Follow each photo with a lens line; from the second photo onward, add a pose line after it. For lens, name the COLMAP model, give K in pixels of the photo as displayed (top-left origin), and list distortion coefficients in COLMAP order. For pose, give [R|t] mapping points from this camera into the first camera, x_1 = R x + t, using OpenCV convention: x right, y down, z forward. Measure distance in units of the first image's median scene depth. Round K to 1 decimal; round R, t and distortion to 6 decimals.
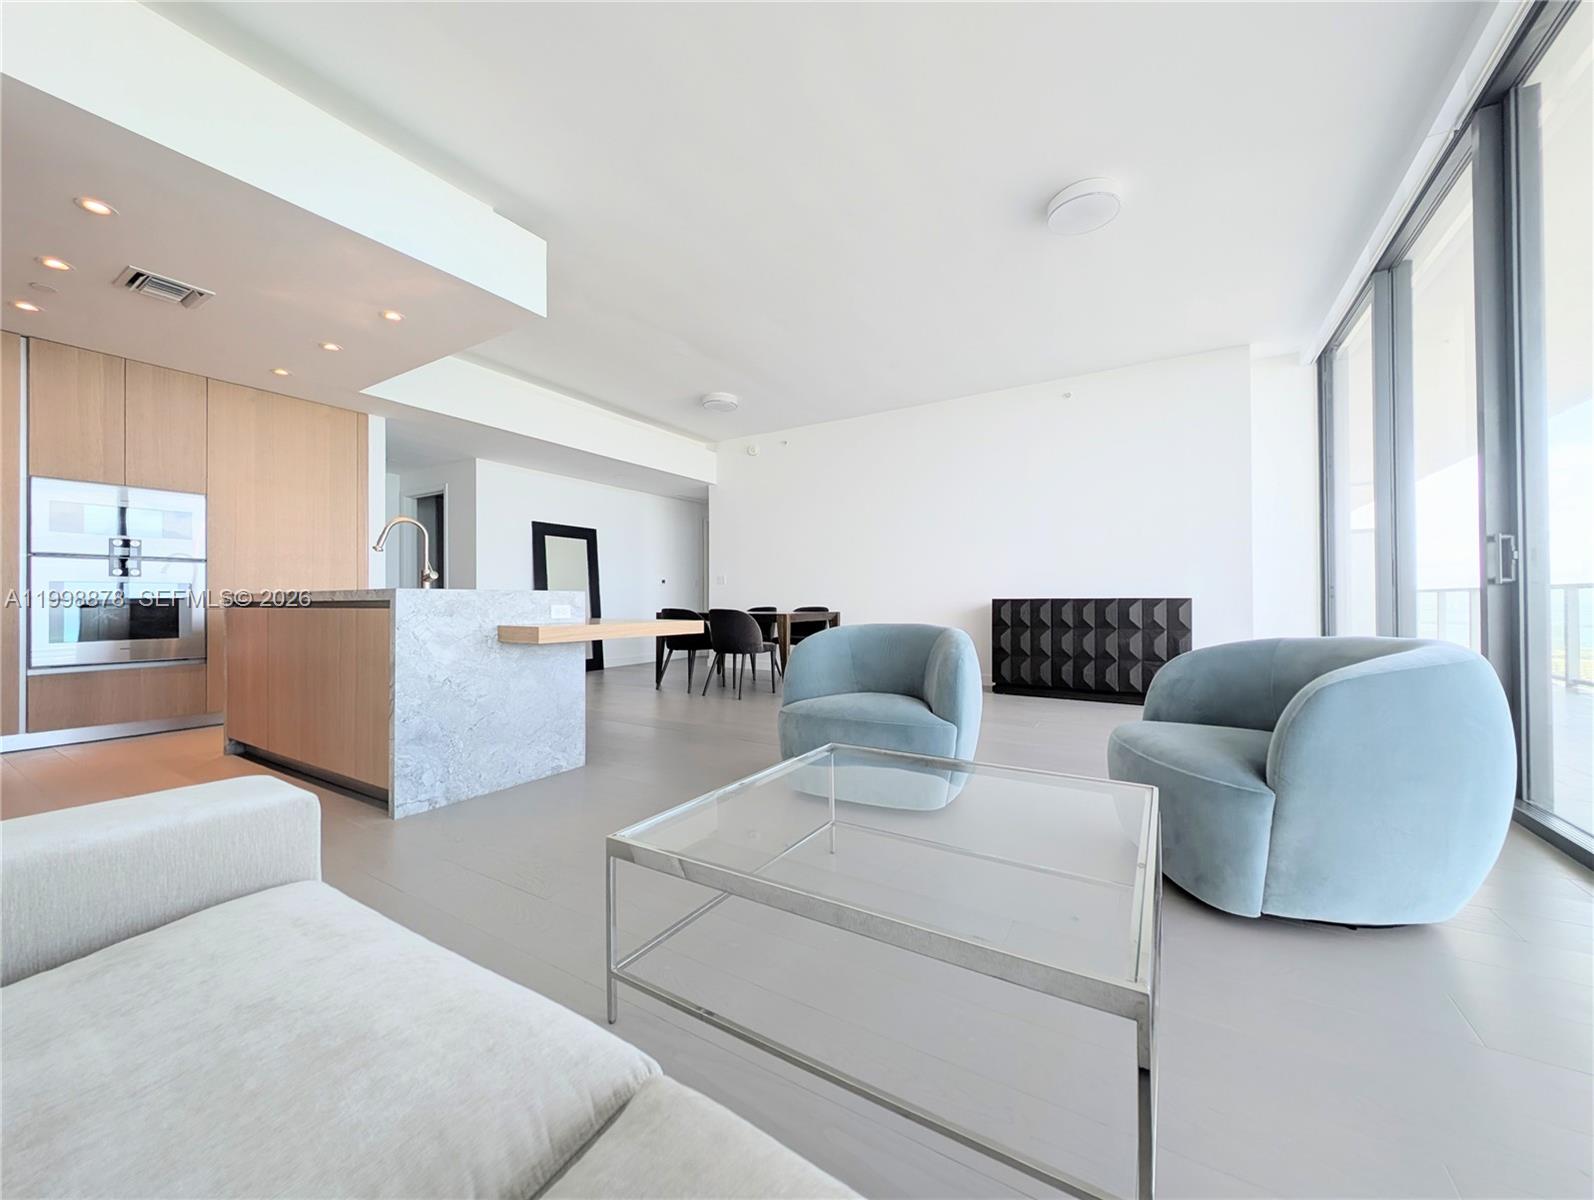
lens RADIAL K [[597.1, 0, 796.6], [0, 597.1, 598.3], [0, 0, 1]] dist [0.002619, -0.002162]
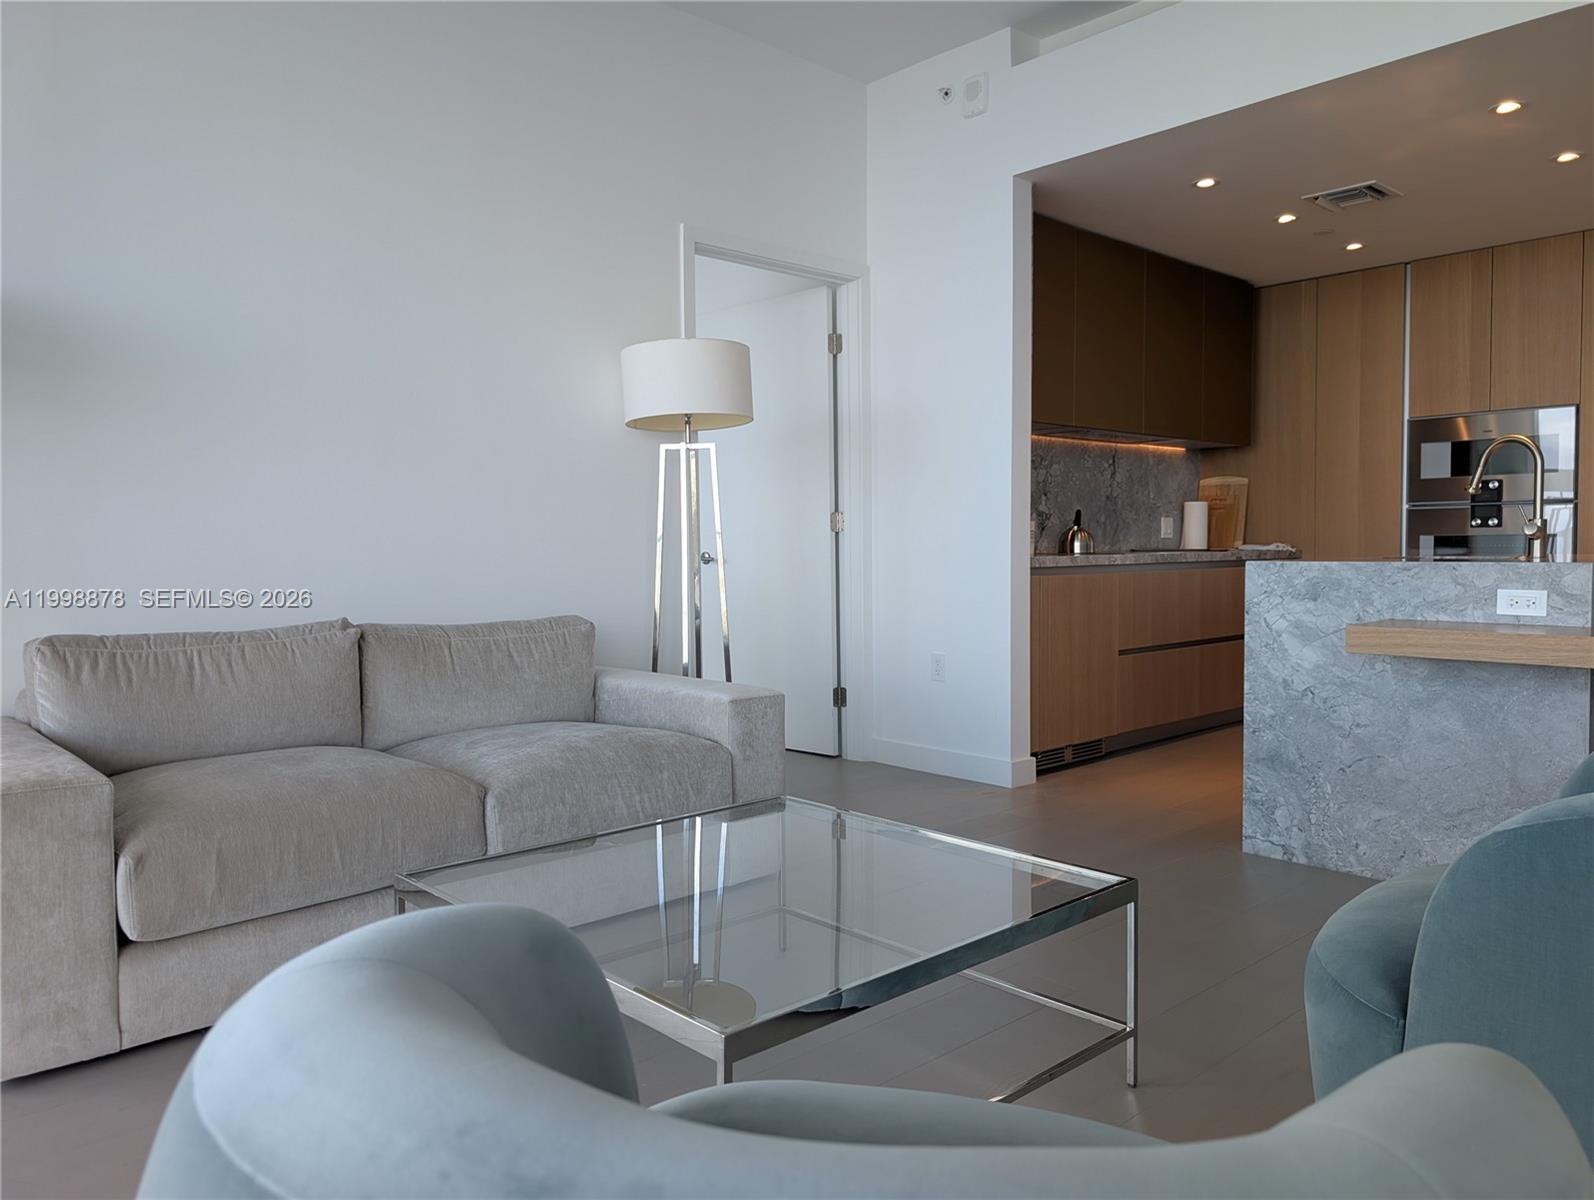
lens RADIAL K [[1183.6, 0, 797.2], [0, 1183.6, 600.9], [0, 0, 1]] dist [0.039299, -0.055664]
pose [[-0.285407, 0.054599, -0.956850, 0.895884], [0.016175, 0.998508, 0.052151, -0.049982], [0.958270, -0.000593, -0.285865, 0.795956]]
